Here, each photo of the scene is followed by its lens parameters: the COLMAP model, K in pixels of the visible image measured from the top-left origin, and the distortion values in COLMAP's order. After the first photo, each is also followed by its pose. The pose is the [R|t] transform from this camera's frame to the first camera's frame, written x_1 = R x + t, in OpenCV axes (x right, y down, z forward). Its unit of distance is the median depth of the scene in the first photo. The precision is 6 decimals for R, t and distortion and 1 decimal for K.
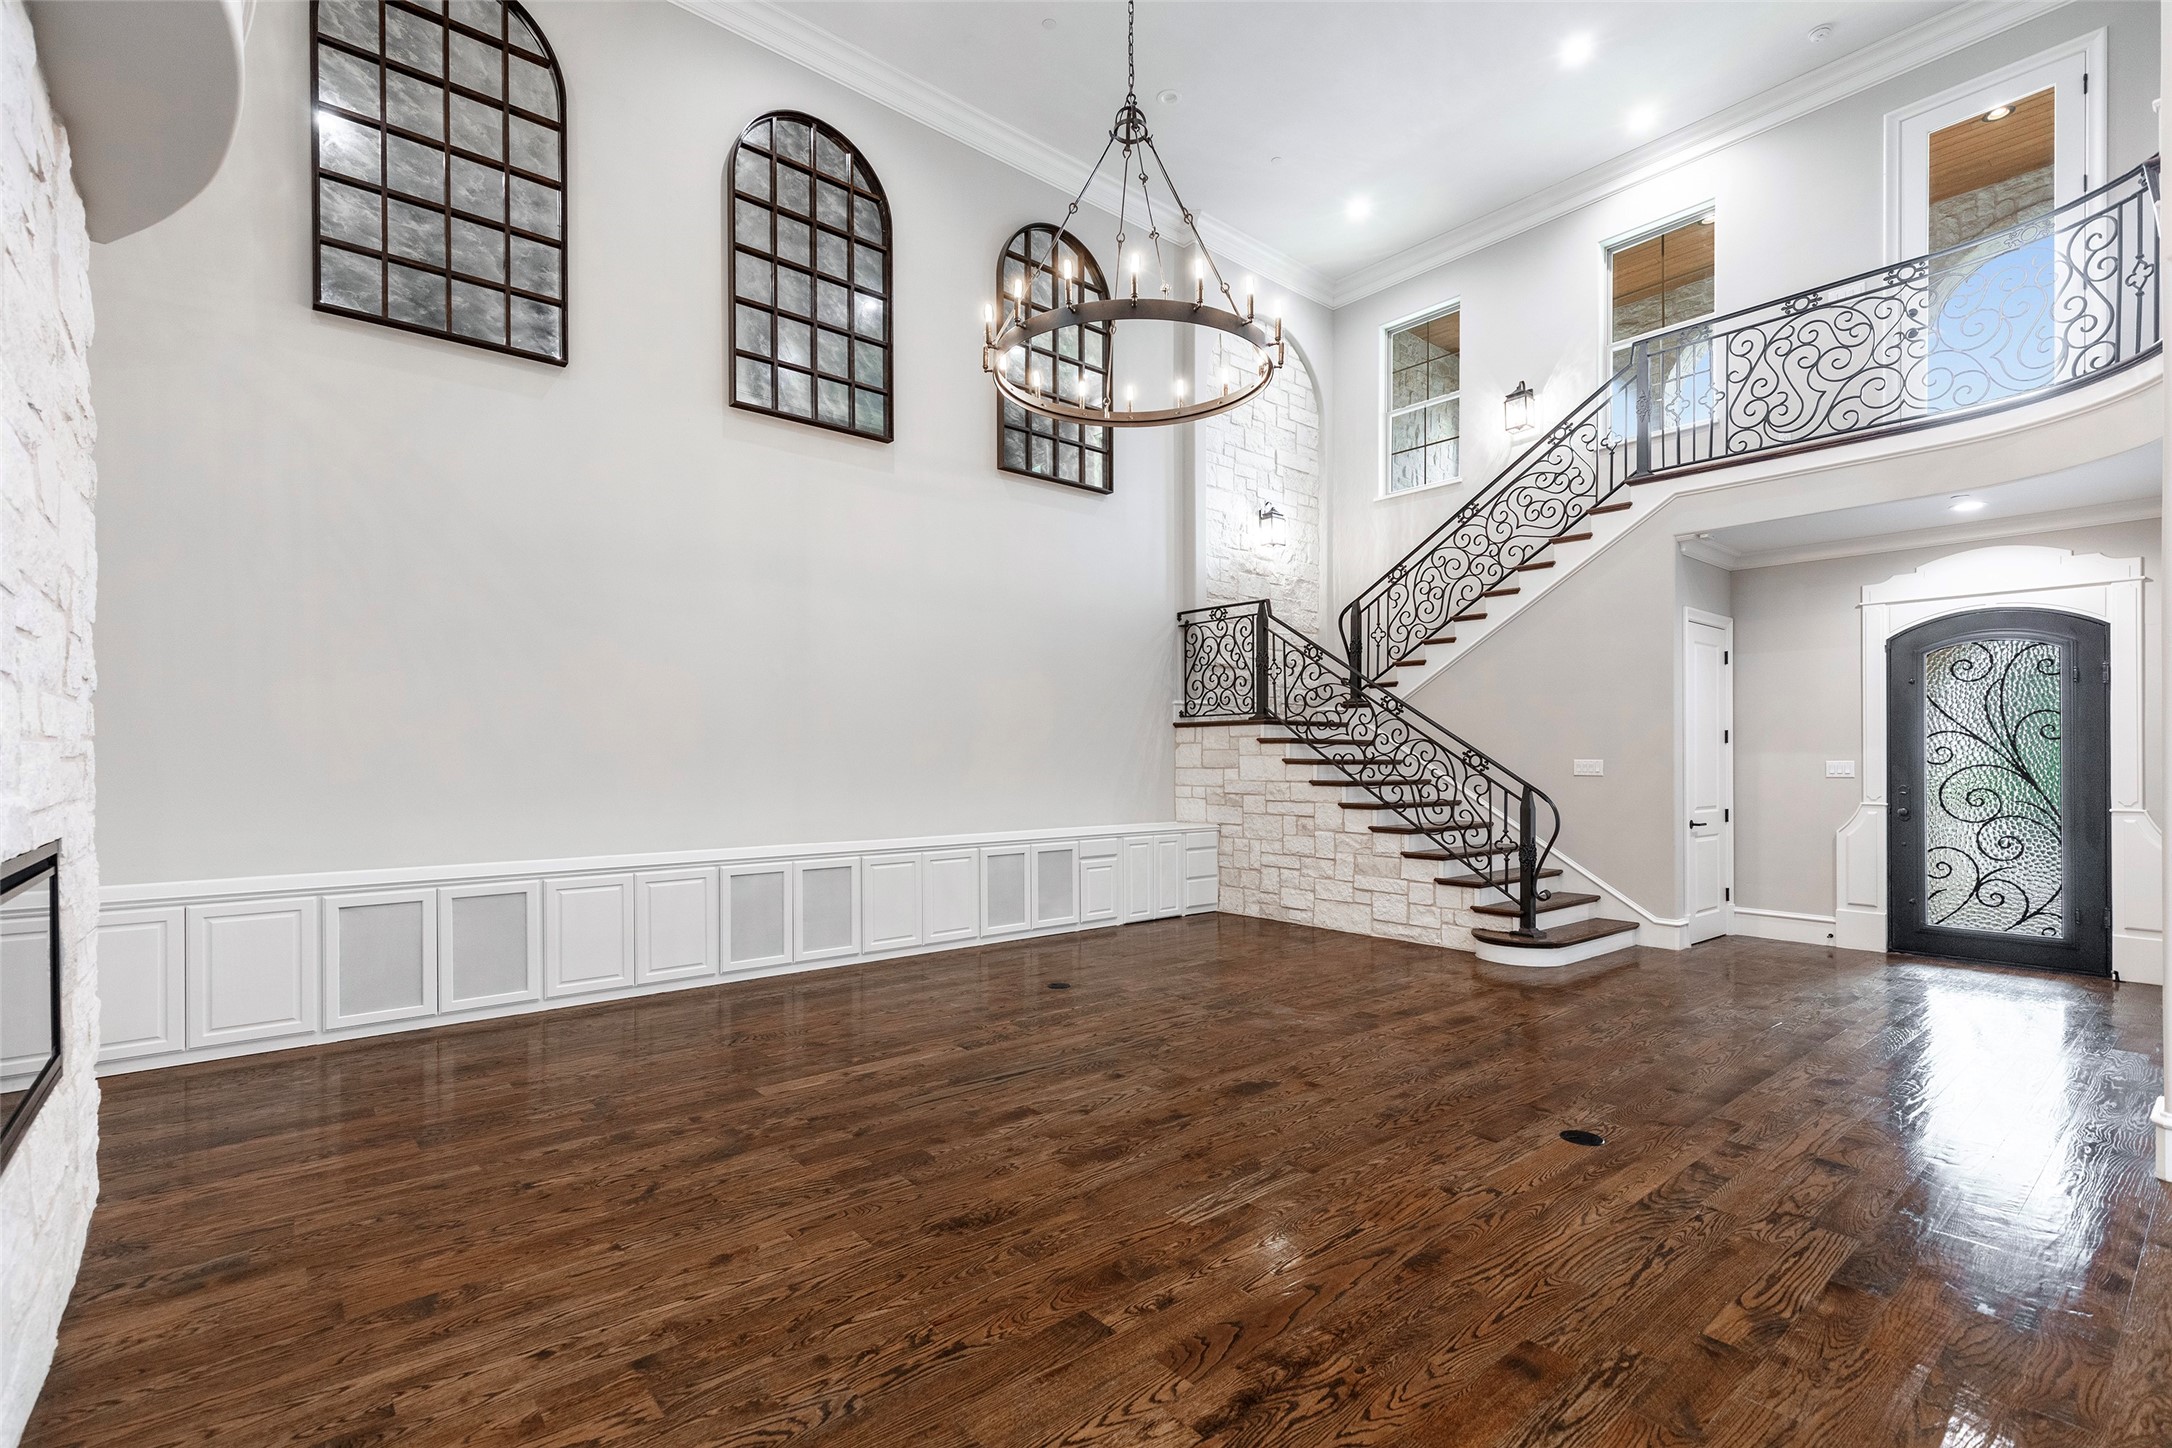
lens RADIAL K [[977.2, 0, 1093.4], [0, 977.2, 744.7], [0, 0, 1]] dist [0.010188, -0.001055]
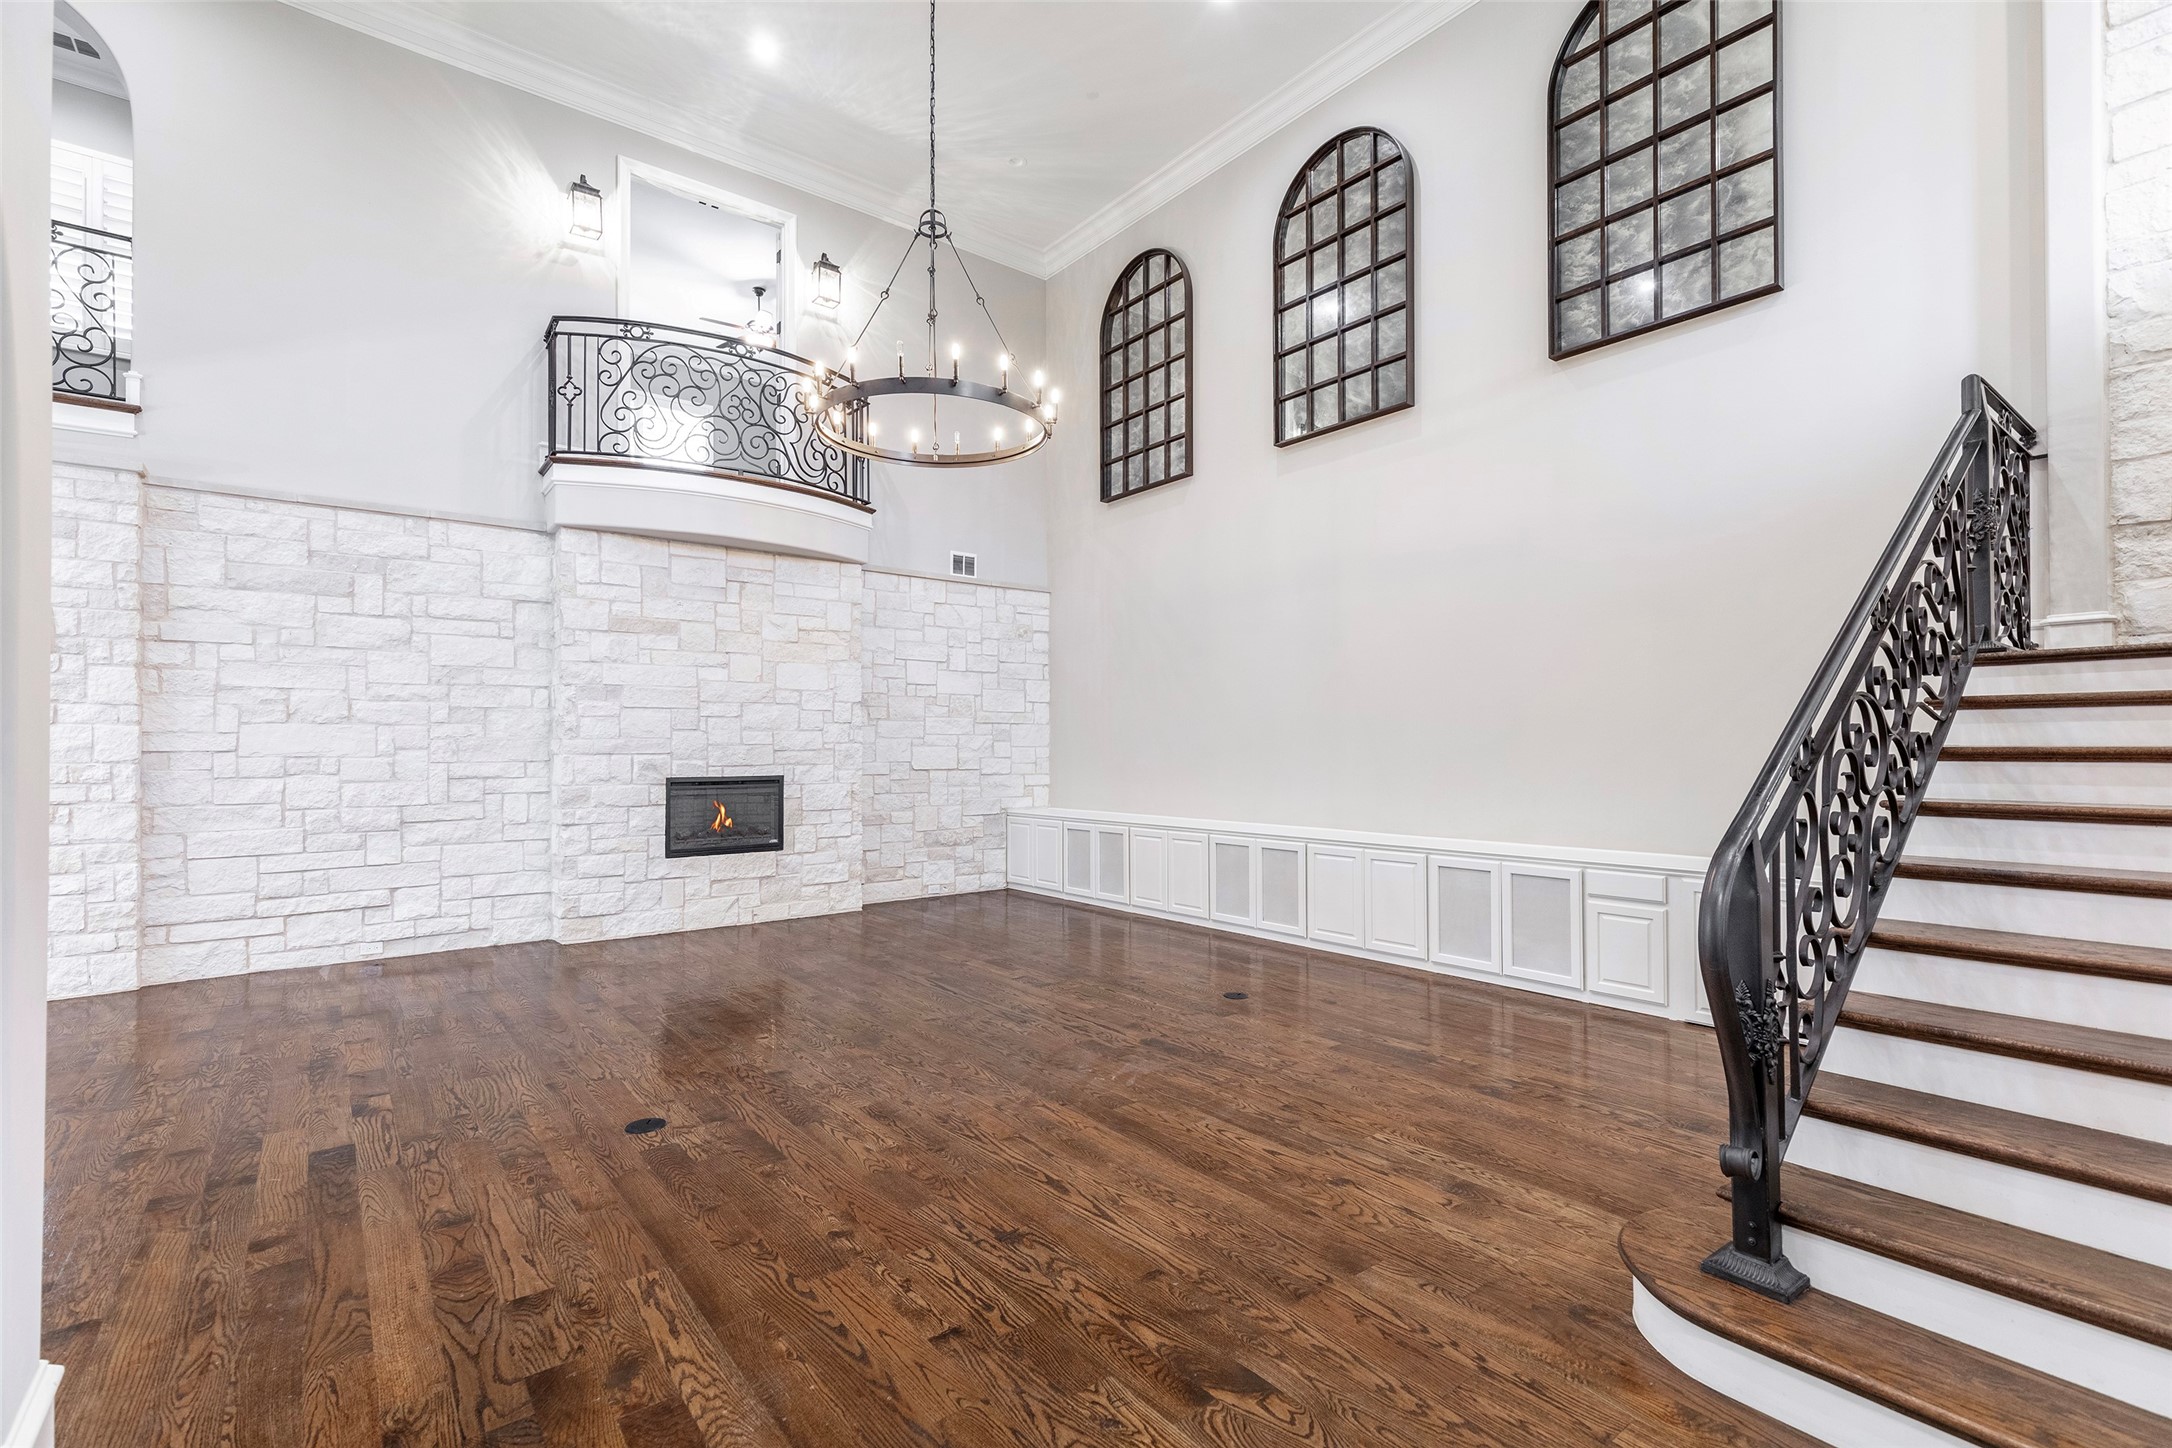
lens RADIAL K [[992.1, 0, 1093.1], [0, 992.1, 736.7], [0, 0, 1]] dist [0.008314, -0.001411]
pose [[-0.048491, -0.016205, -0.998692, 0.668431], [0.005549, 0.999849, -0.016493, 0.014248], [0.998808, -0.006341, -0.048394, 0.678971]]
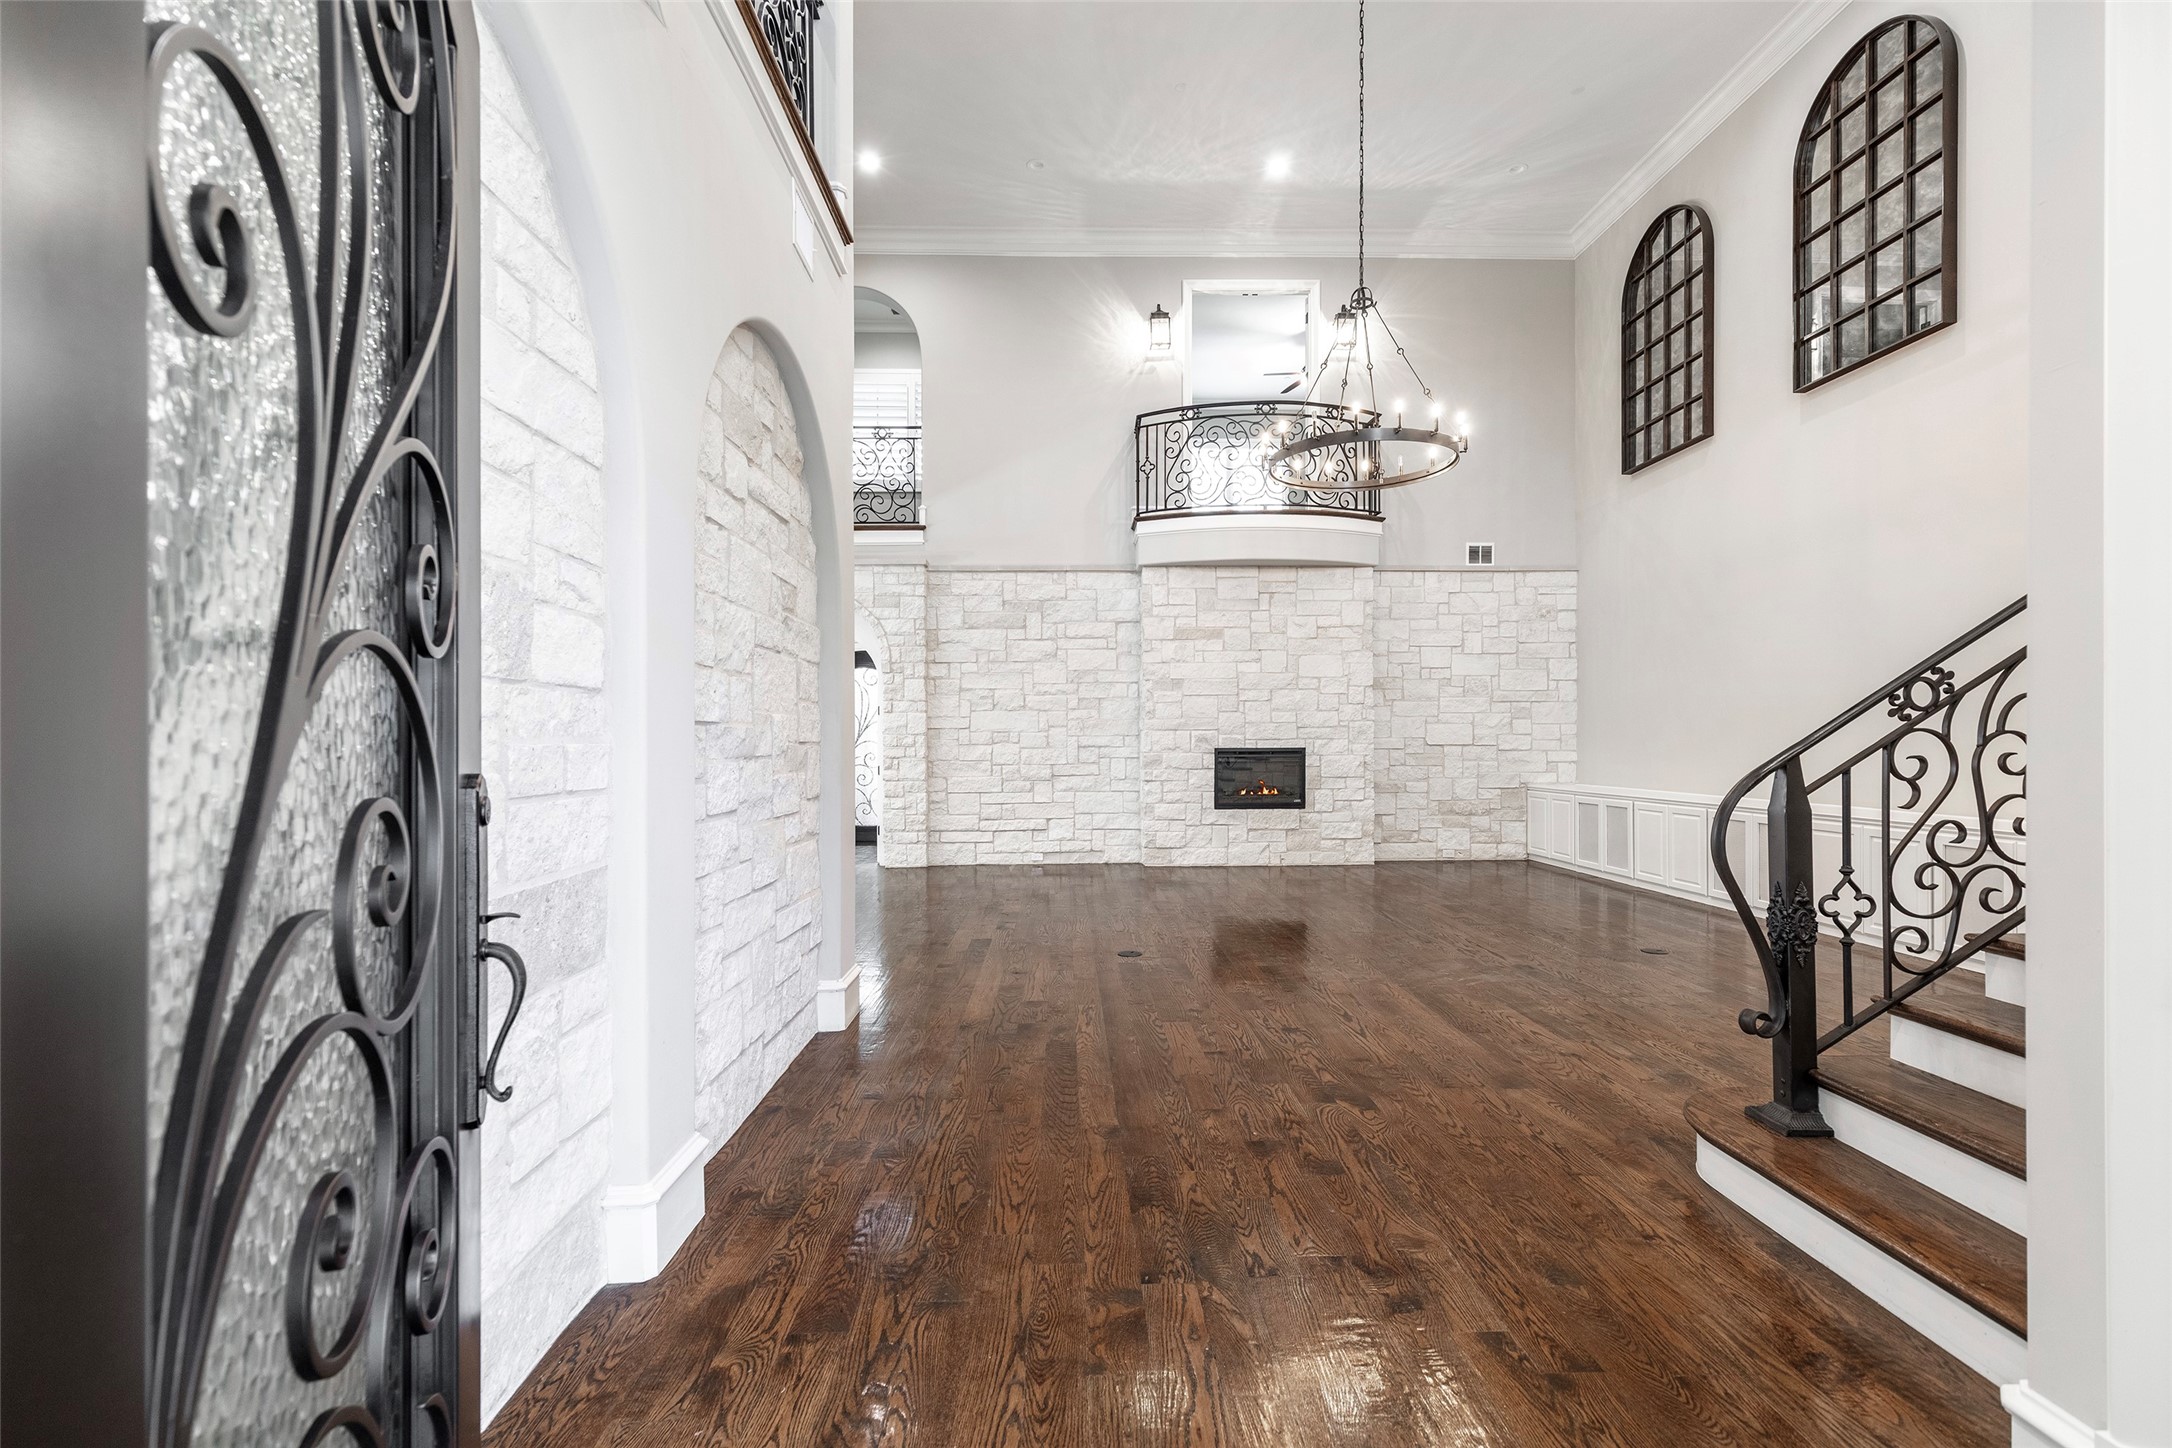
lens RADIAL K [[980.1, 0, 1067.4], [0, 980.1, 741.9], [0, 0, 1]] dist [0.000203, -0.001109]
pose [[-0.648742, -0.000446, -0.761008, 0.794765], [0.003531, 0.999987, -0.003597, 0.031540], [0.761000, -0.005020, -0.648732, 0.881805]]
